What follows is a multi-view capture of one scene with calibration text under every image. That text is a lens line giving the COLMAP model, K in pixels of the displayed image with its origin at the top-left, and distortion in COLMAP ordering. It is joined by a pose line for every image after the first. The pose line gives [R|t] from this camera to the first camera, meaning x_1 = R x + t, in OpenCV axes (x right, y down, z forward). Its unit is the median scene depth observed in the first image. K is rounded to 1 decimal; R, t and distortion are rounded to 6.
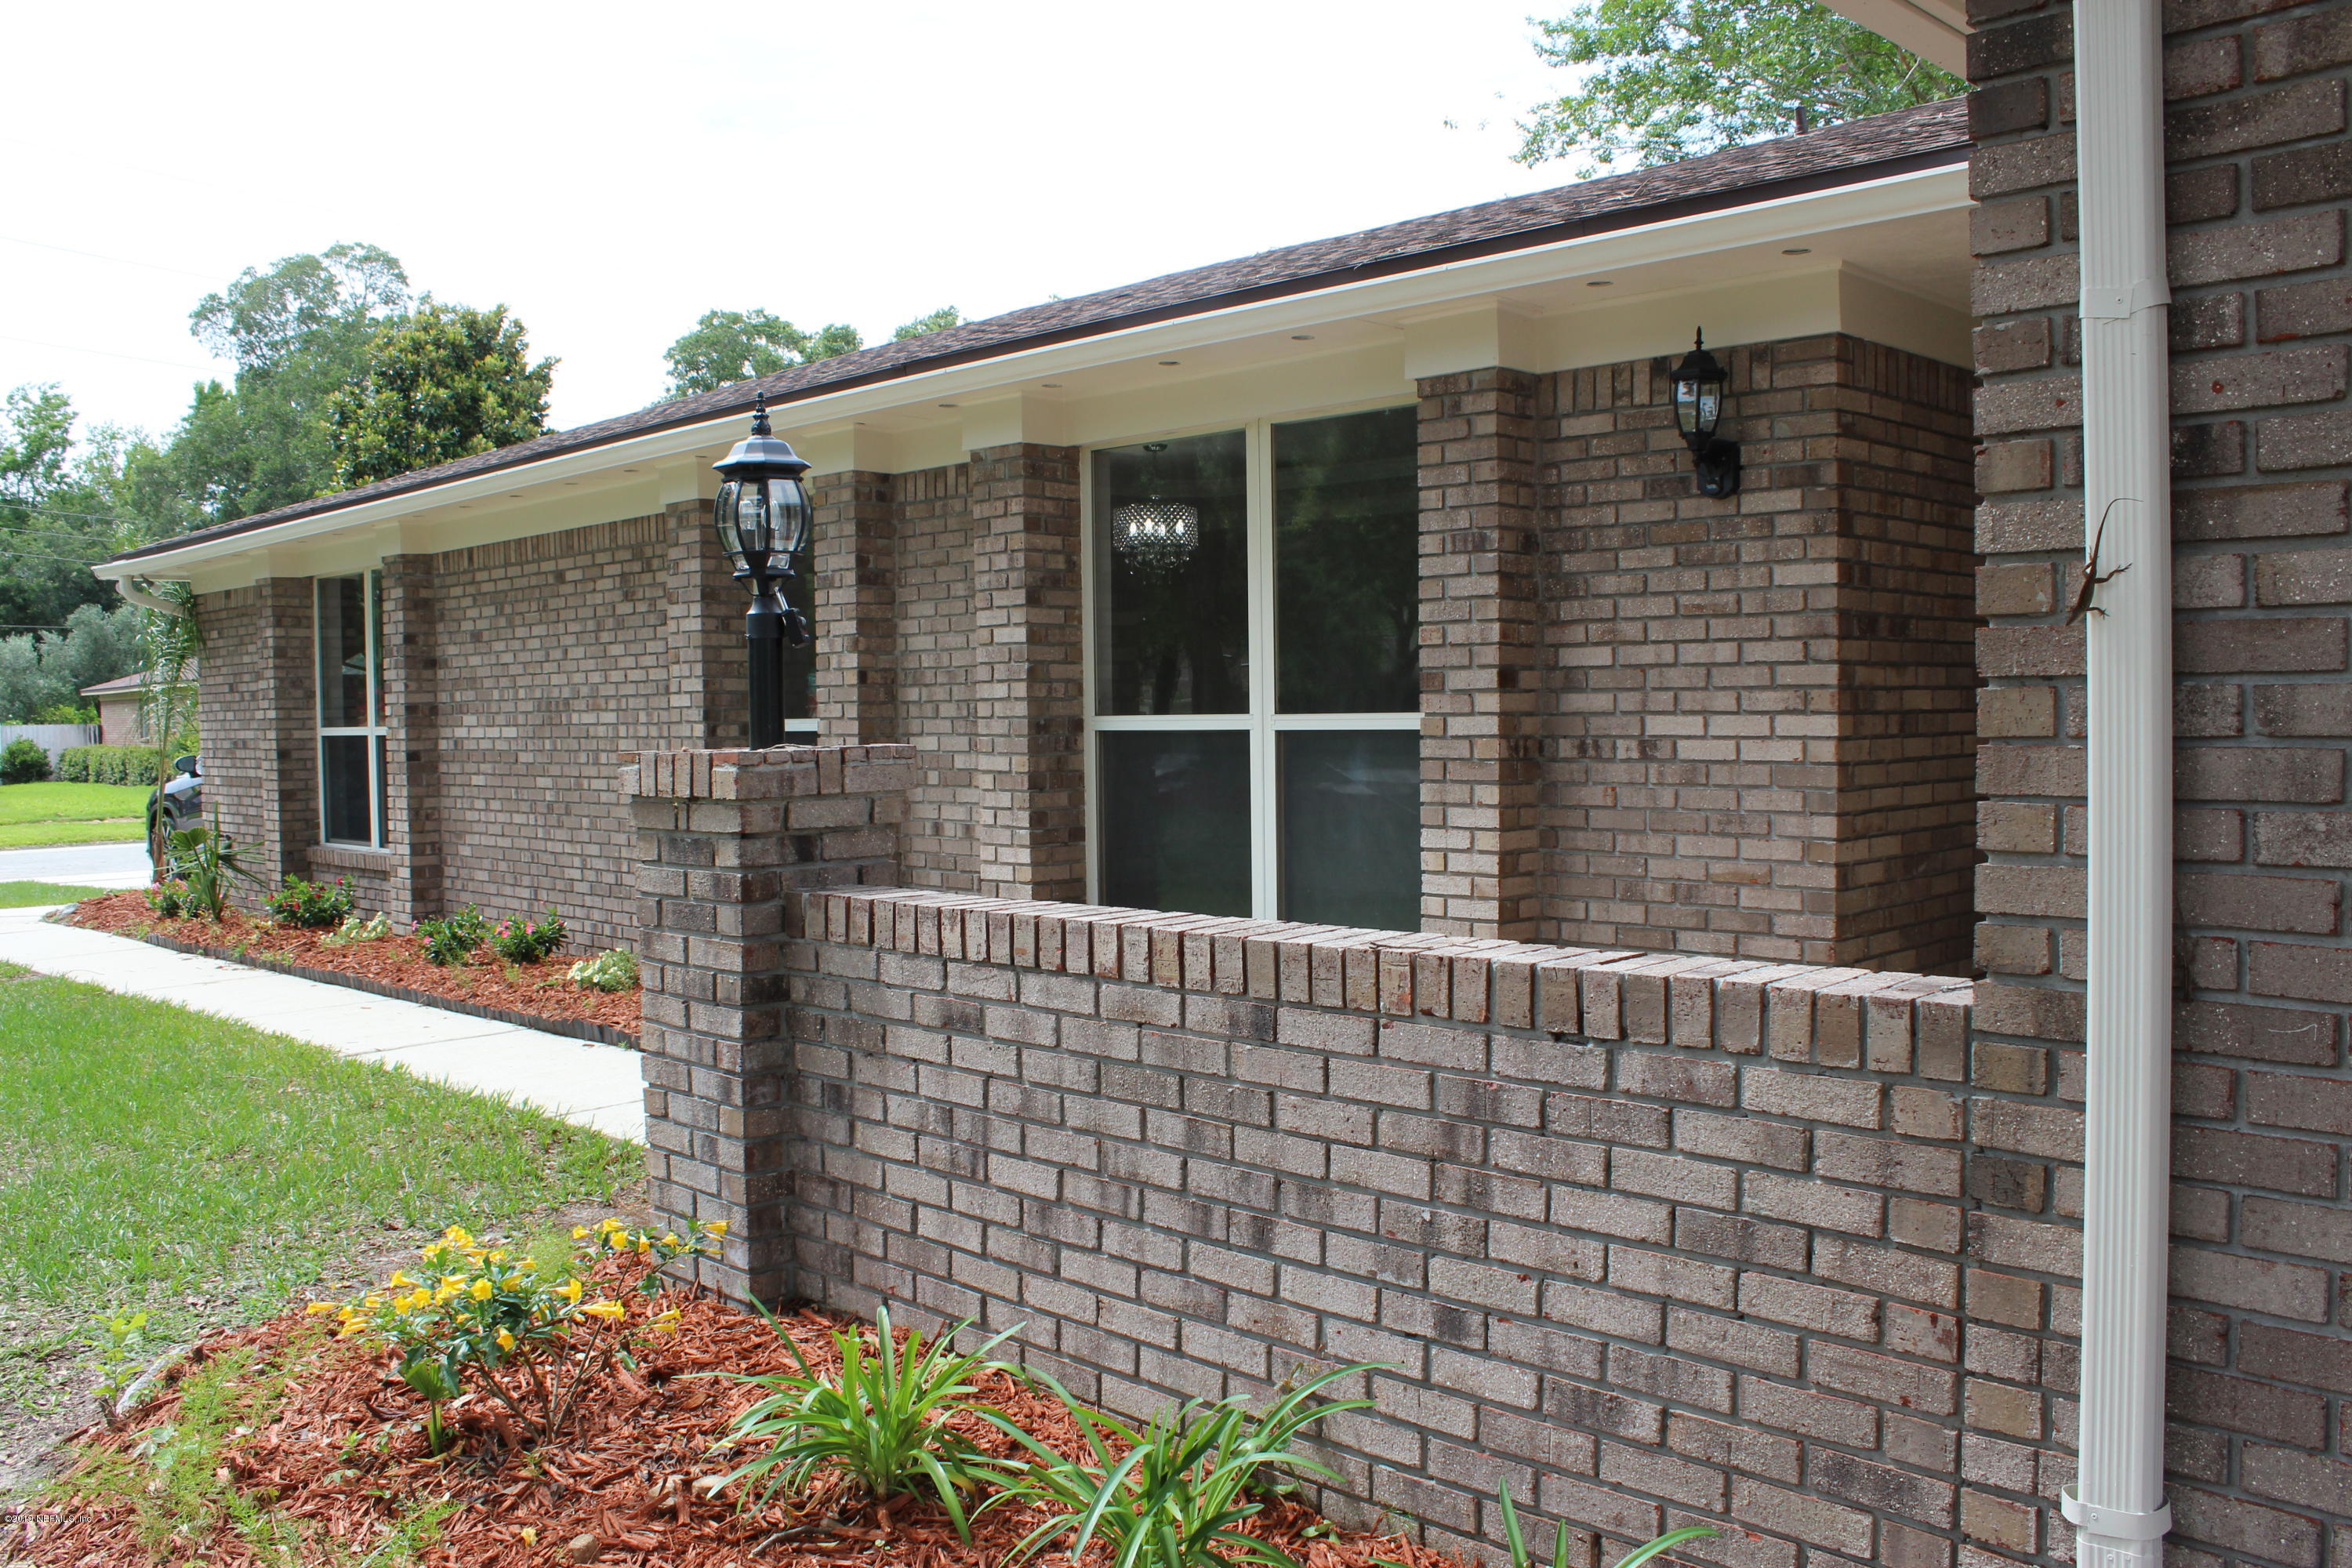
lens RADIAL K [[1973.2, 0, 1177.4], [0, 1973.2, 806.4], [0, 0, 1]] dist [-0.170151, 0.124967]
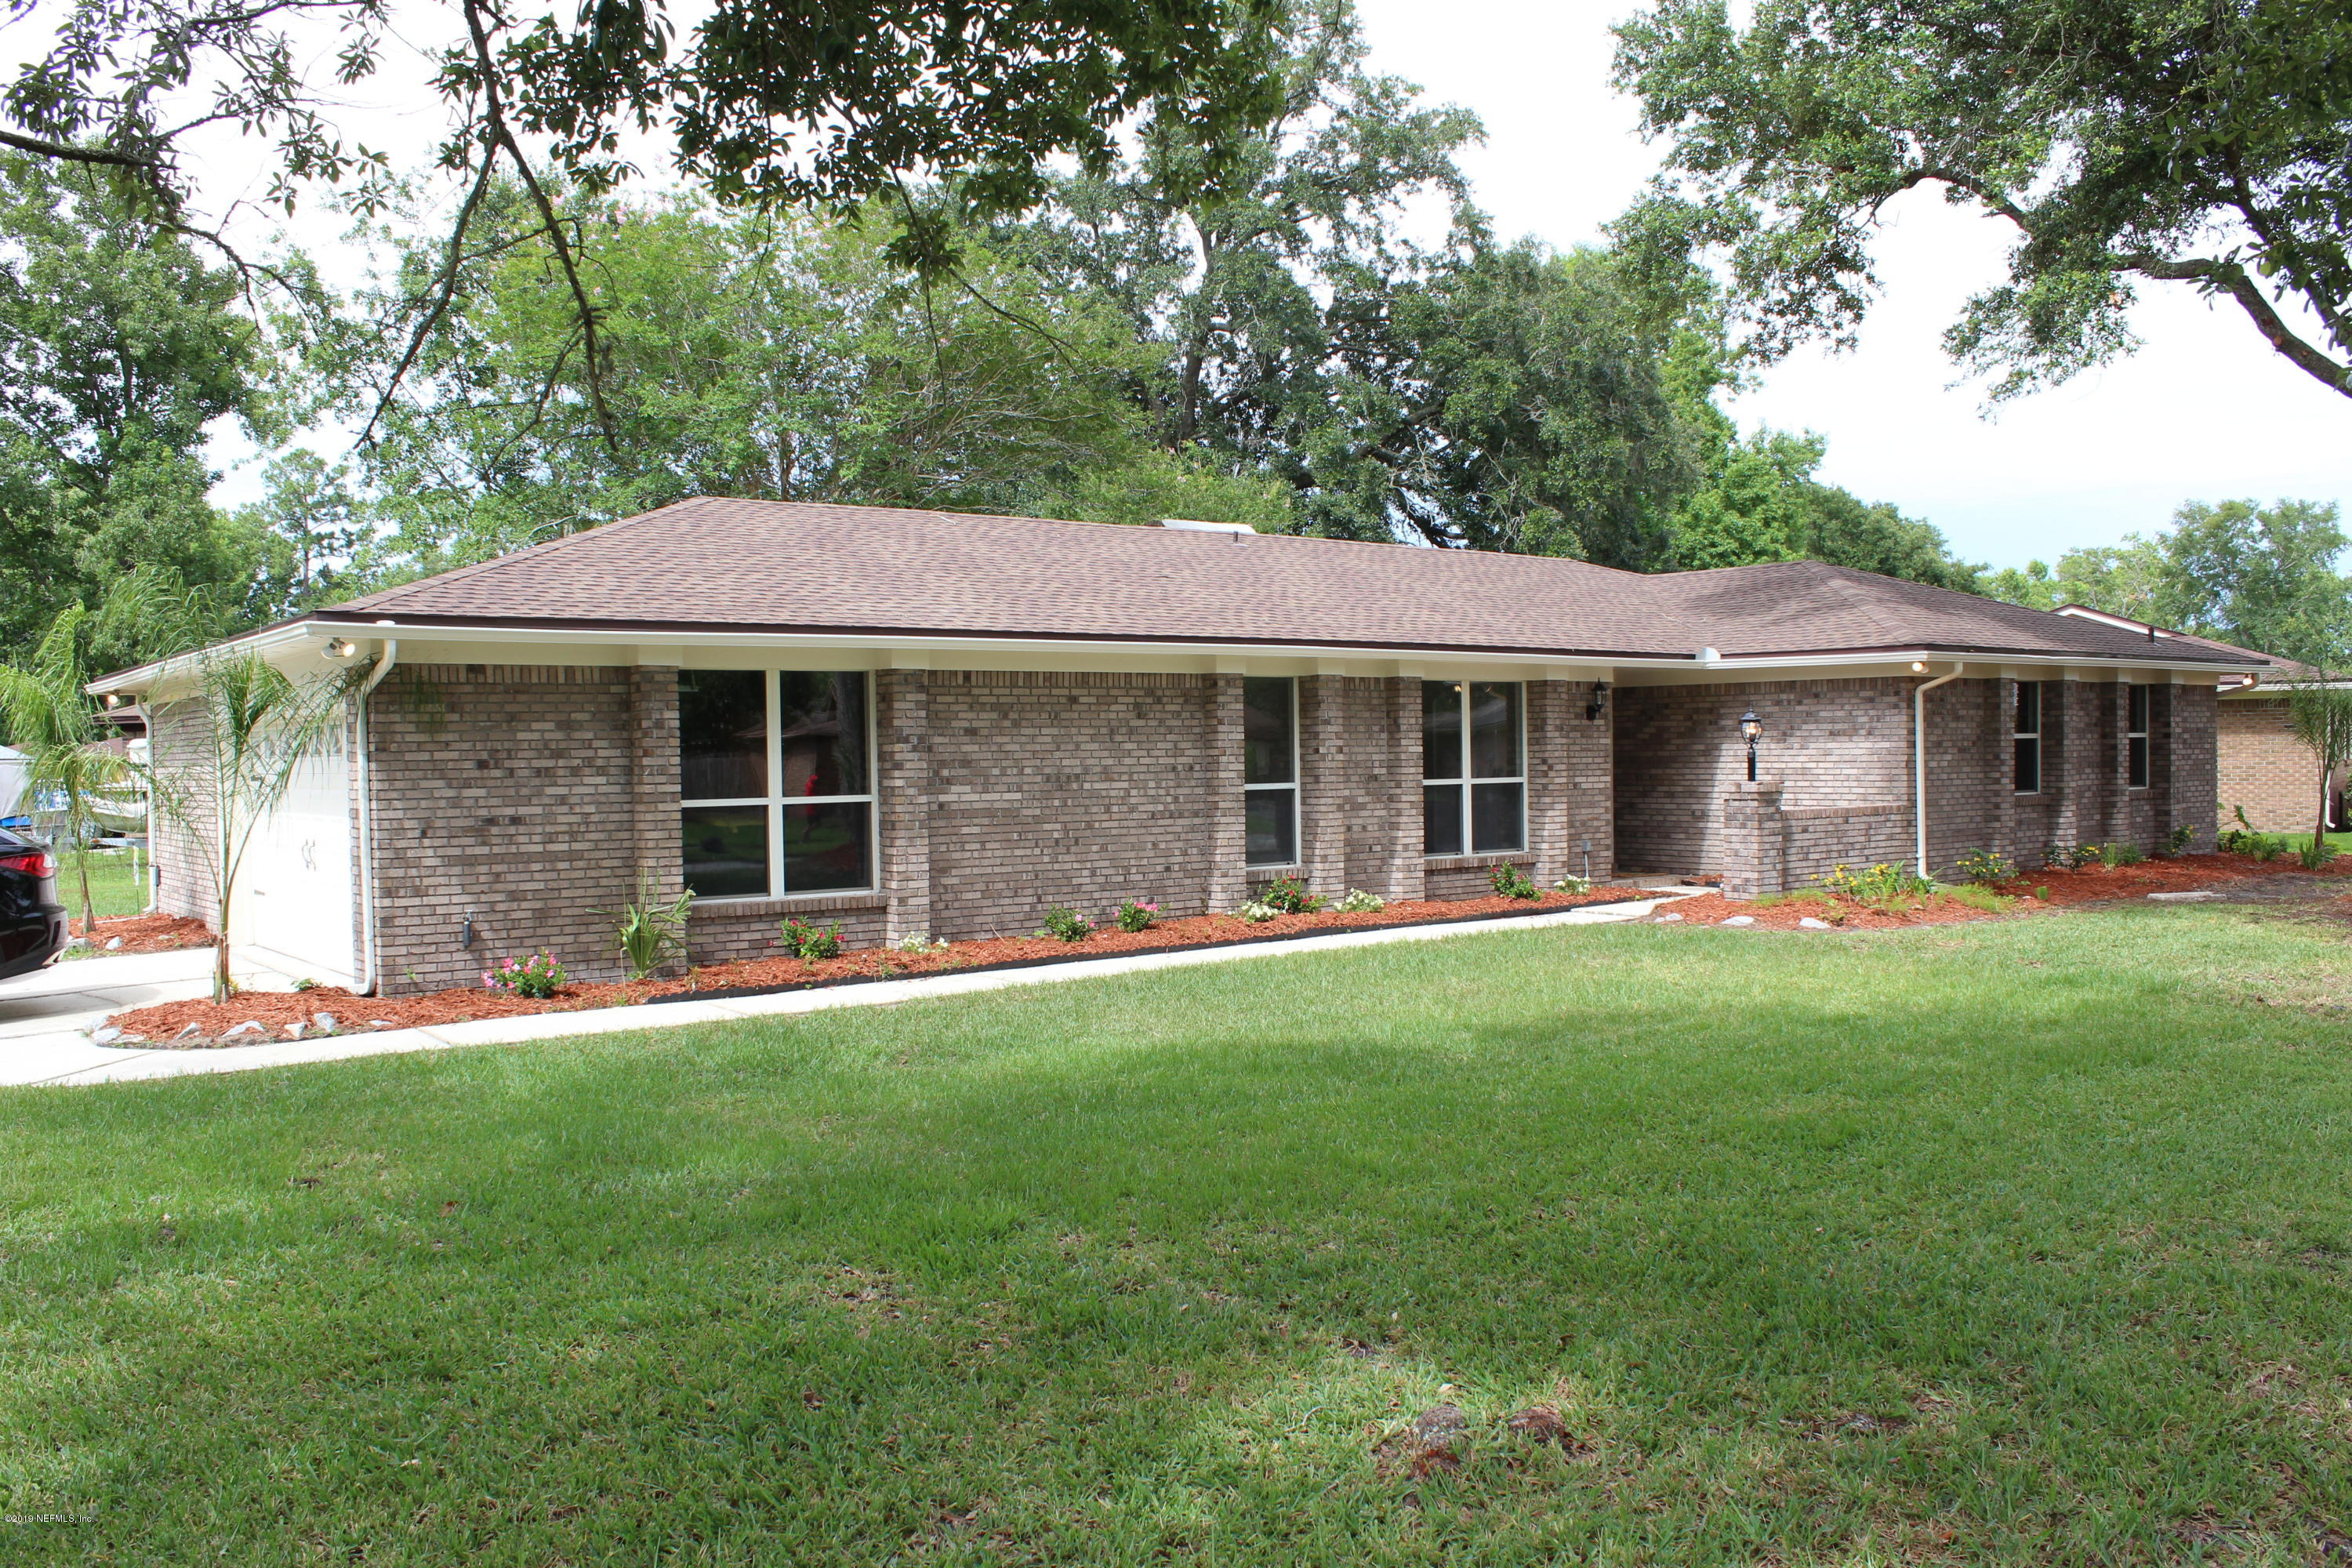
lens RADIAL K [[1973.2, 0, 1174.4], [0, 1973.2, 799.3], [0, 0, 1]] dist [-0.170151, 0.124967]
pose [[0.124433, -0.033028, 0.991678, -1.967954], [0.041466, 0.998746, 0.028061, -0.078094], [-0.991361, 0.037629, 0.125646, 0.713439]]
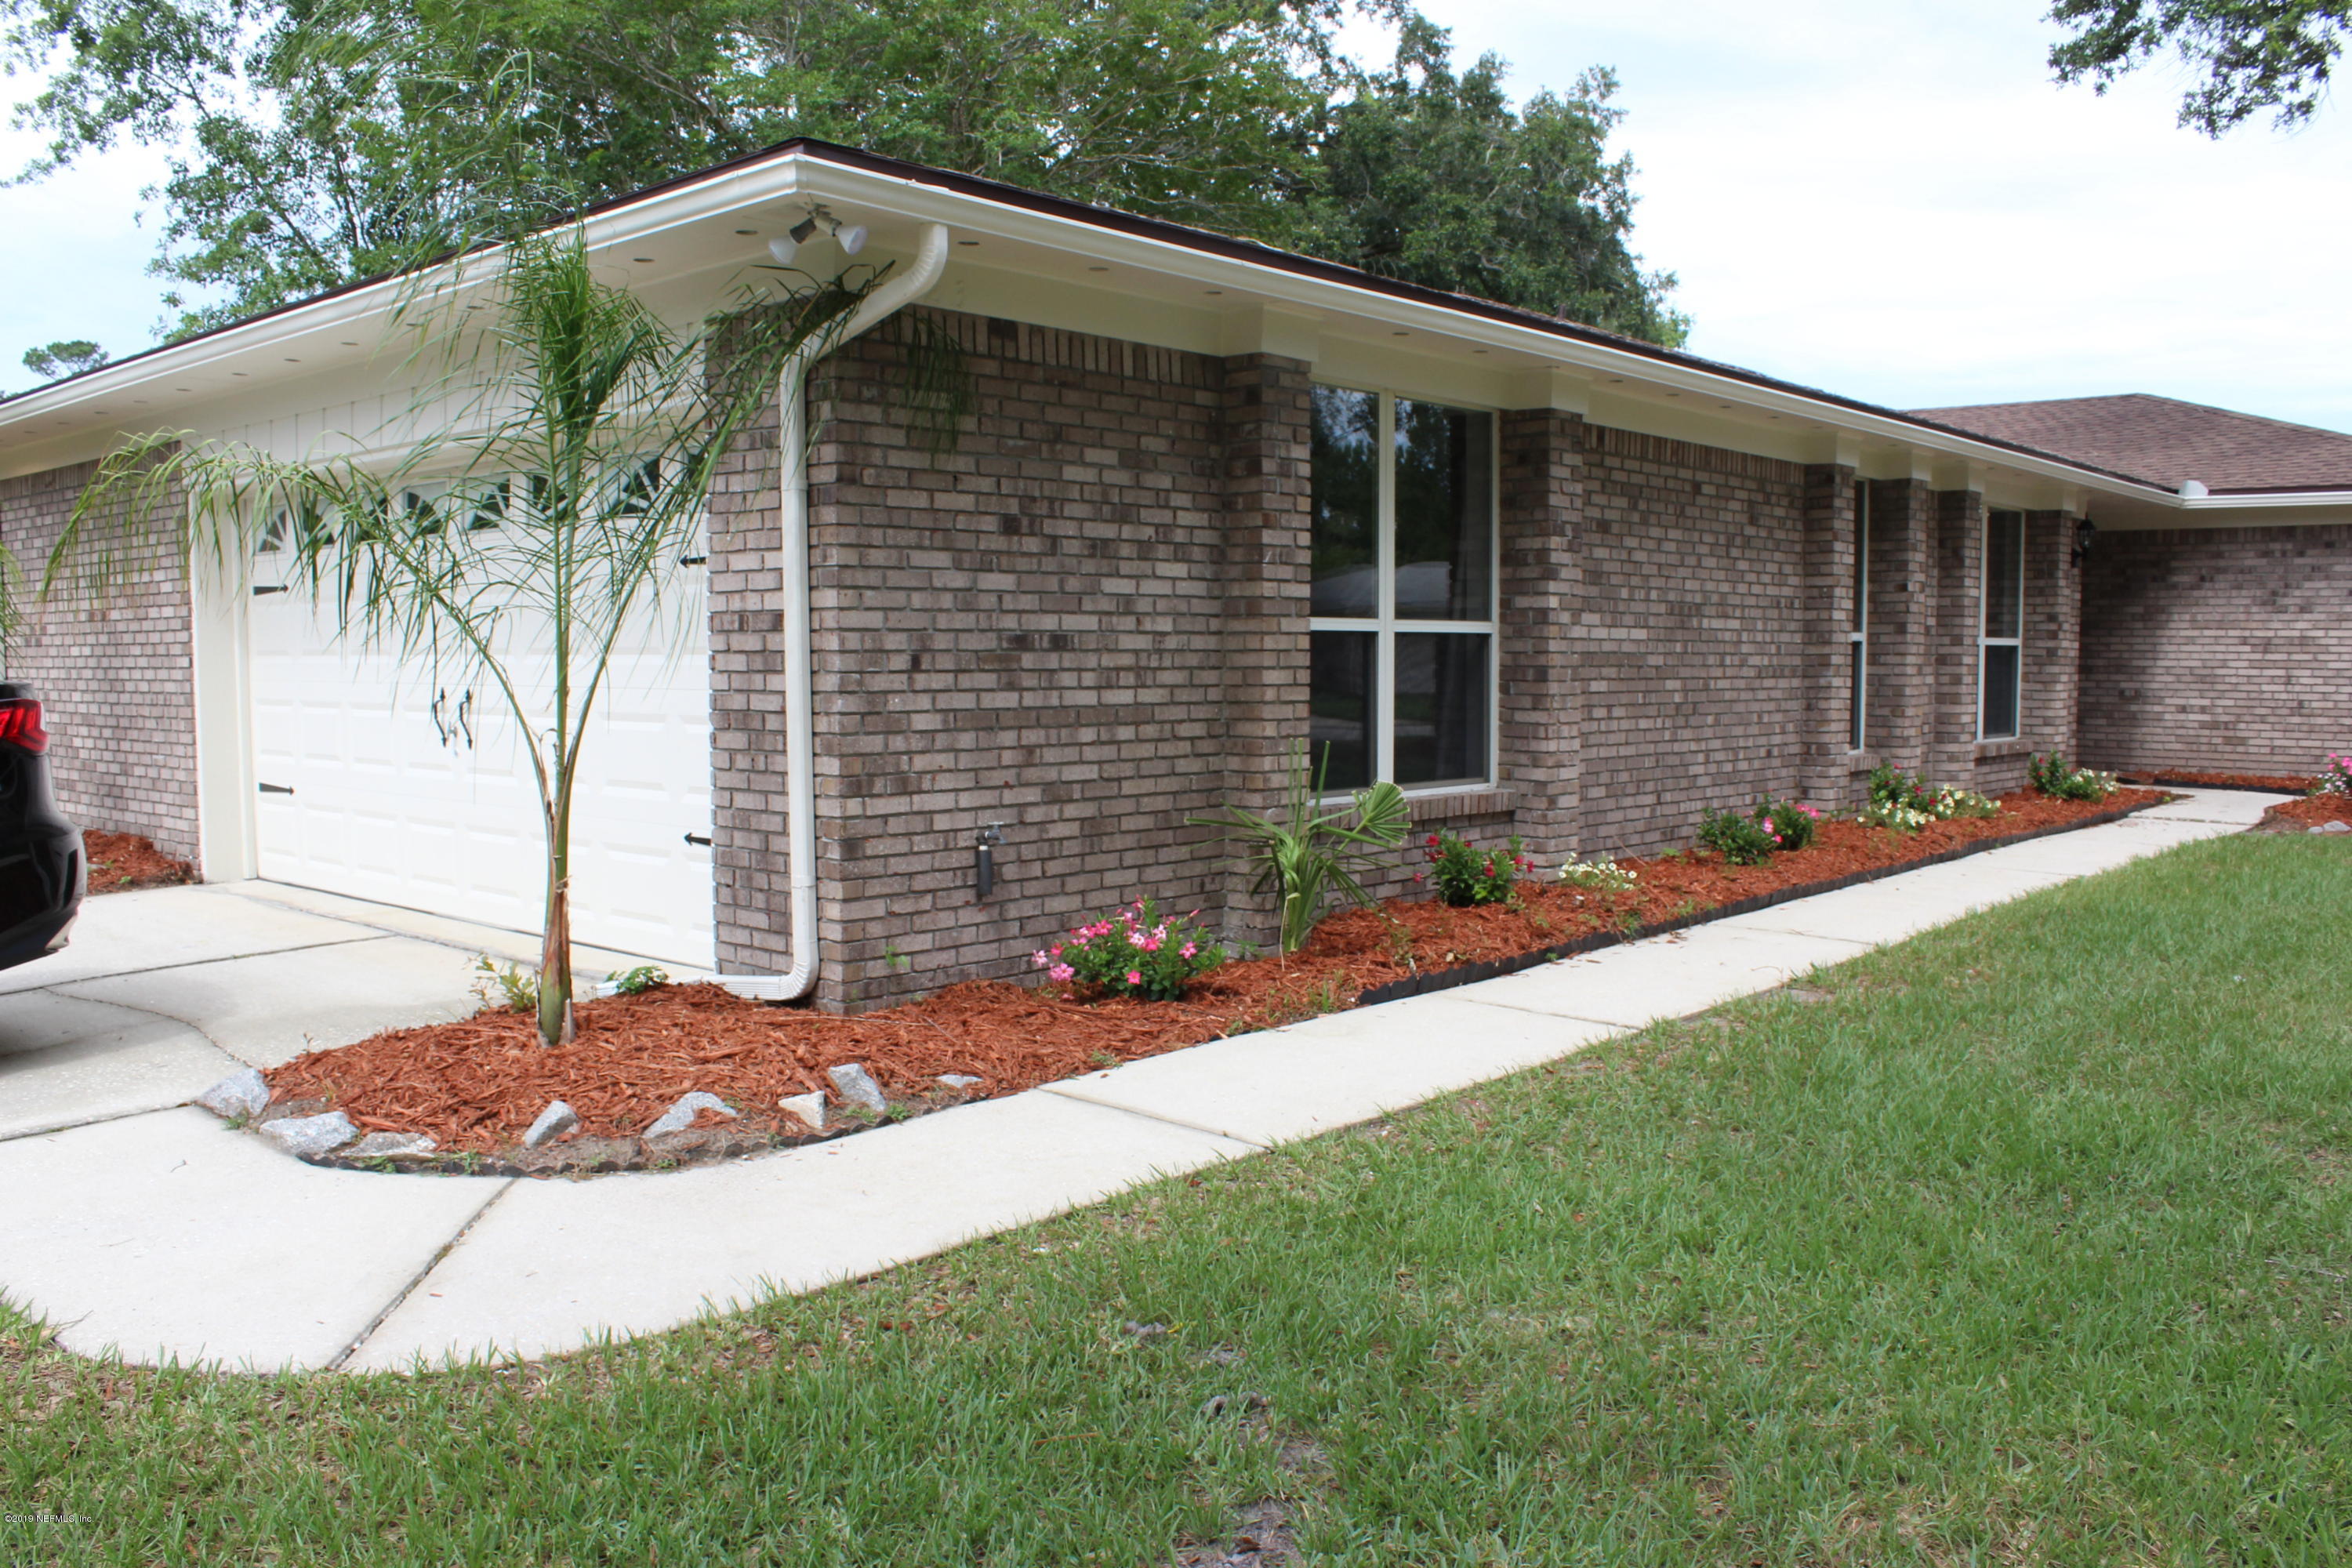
lens RADIAL K [[1973.2, 0, 1171.3], [0, 1973.2, 786.5], [0, 0, 1]] dist [-0.170151, 0.124967]
pose [[-0.053156, -0.076199, 0.995675, -1.363667], [0.023977, 0.996699, 0.077558, -0.045896], [-0.998298, 0.027996, -0.051154, 1.347239]]
